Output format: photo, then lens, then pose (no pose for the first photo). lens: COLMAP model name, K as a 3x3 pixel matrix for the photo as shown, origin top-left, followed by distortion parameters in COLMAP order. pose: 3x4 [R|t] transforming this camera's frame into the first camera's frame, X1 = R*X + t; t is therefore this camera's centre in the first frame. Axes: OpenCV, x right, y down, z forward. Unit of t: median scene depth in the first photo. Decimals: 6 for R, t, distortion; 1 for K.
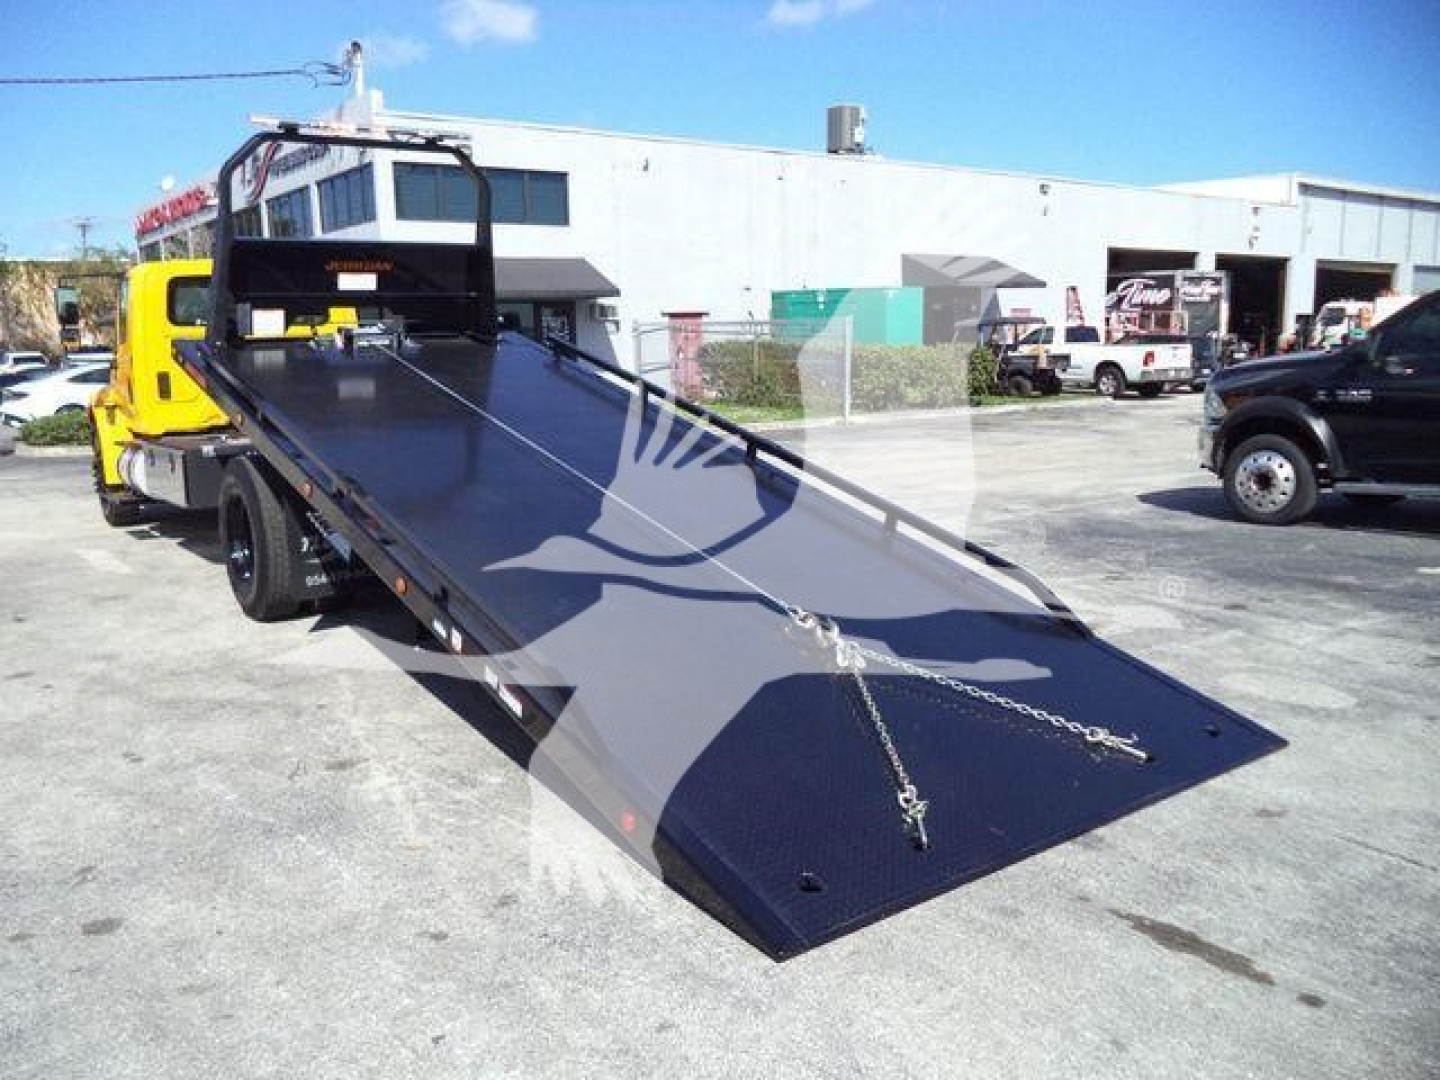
lens RADIAL K [[1146.4, 0, 698.9], [0, 1146.4, 538.8], [0, 0, 1]] dist [-0.028129, -0.001301]
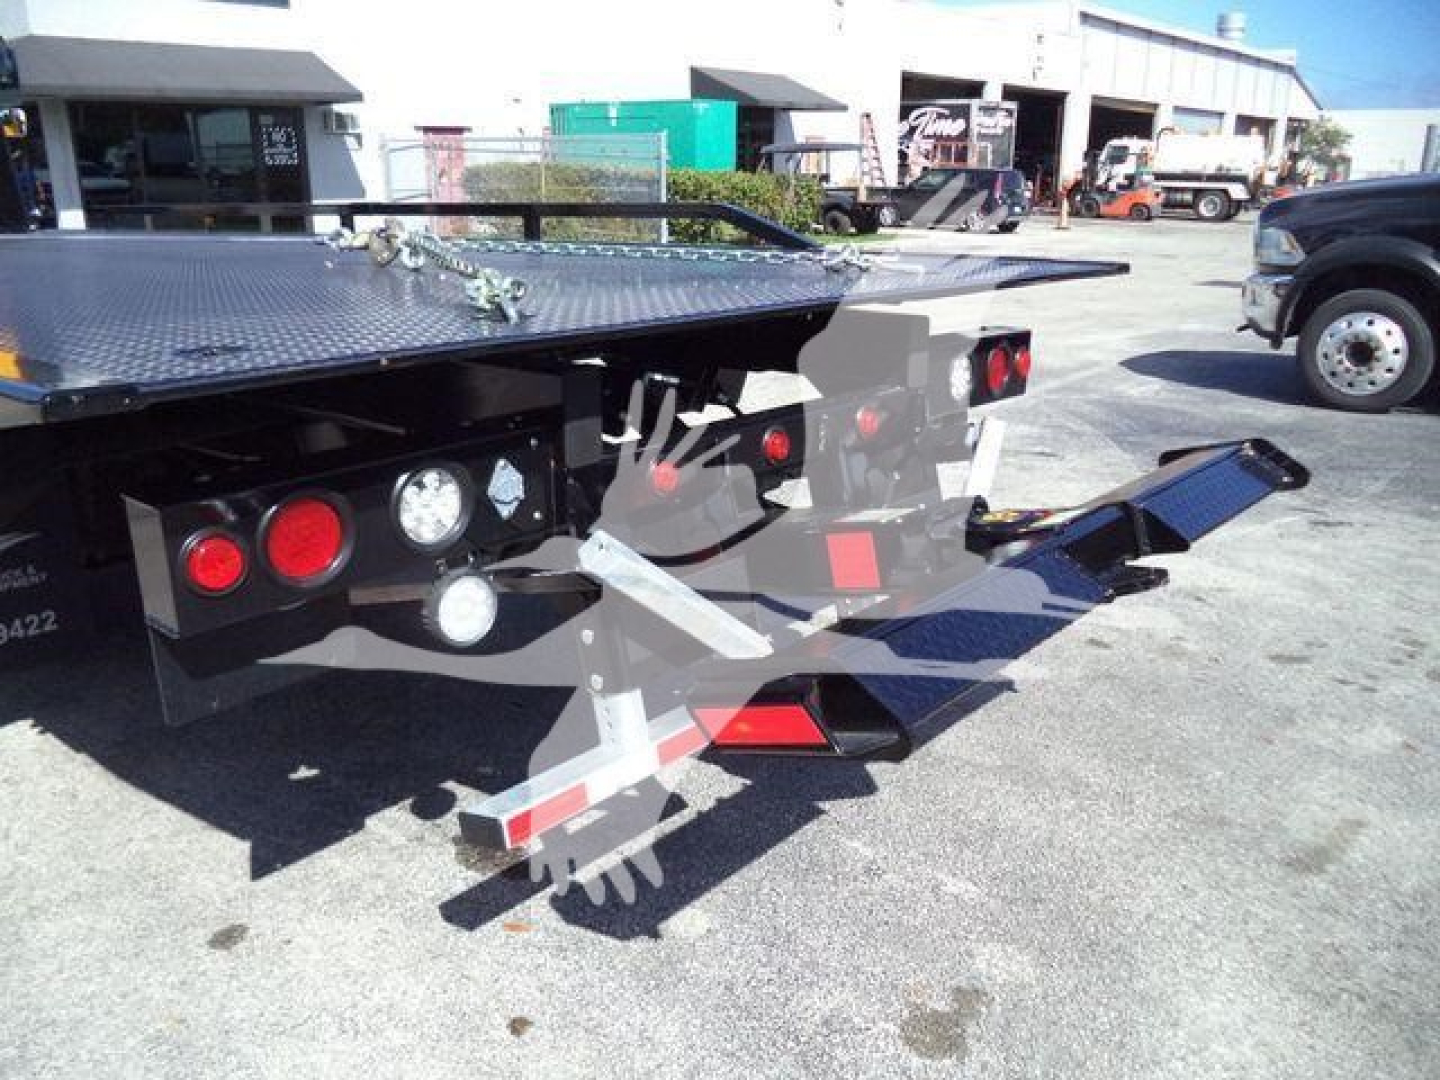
lens RADIAL K [[1149.9, 0, 724.4], [0, 1149.9, 565.6], [0, 0, 1]] dist [-0.050045, 0.016373]
pose [[0.969128, -0.059058, 0.239382, -0.032557], [0.020832, 0.987031, 0.159172, -0.014250], [-0.245678, -0.149271, 0.957789, 0.133029]]
